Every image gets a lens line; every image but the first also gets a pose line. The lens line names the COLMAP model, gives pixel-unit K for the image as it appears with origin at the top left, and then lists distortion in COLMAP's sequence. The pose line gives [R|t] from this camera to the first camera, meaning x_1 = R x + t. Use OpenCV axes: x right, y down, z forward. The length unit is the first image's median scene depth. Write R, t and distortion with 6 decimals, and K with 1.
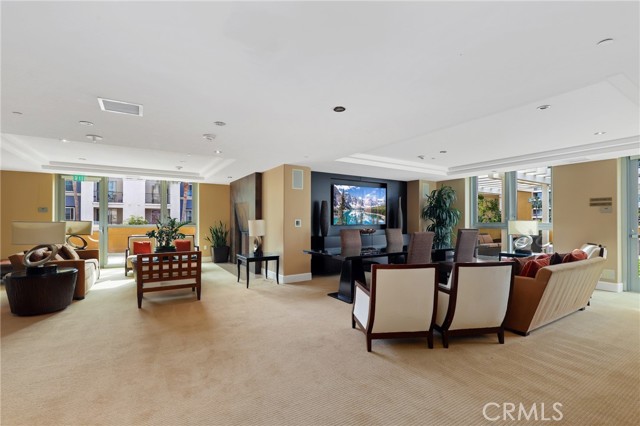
lens RADIAL K [[295.5, 0, 320.6], [0, 295.5, 217.5], [0, 0, 1]] dist [-0.001208, -0.000059]
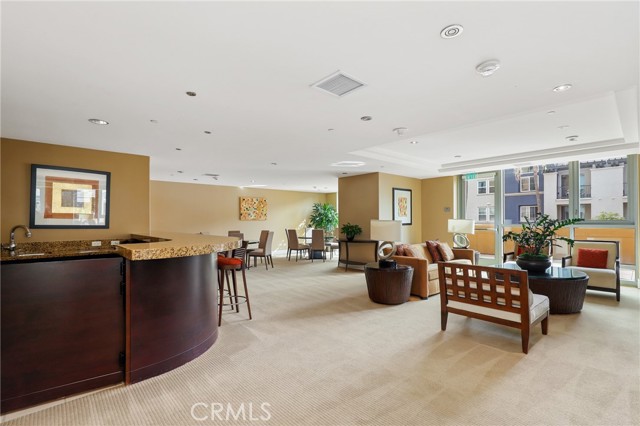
lens RADIAL K [[295.5, 0, 321.2], [0, 295.5, 217.6], [0, 0, 1]] dist [-0.001208, -0.000059]
pose [[0.187786, -0.010931, -0.982149, 0.091192], [0.016691, 0.999829, -0.007936, 0.007324], [0.982068, -0.014903, 0.187937, 0.496410]]
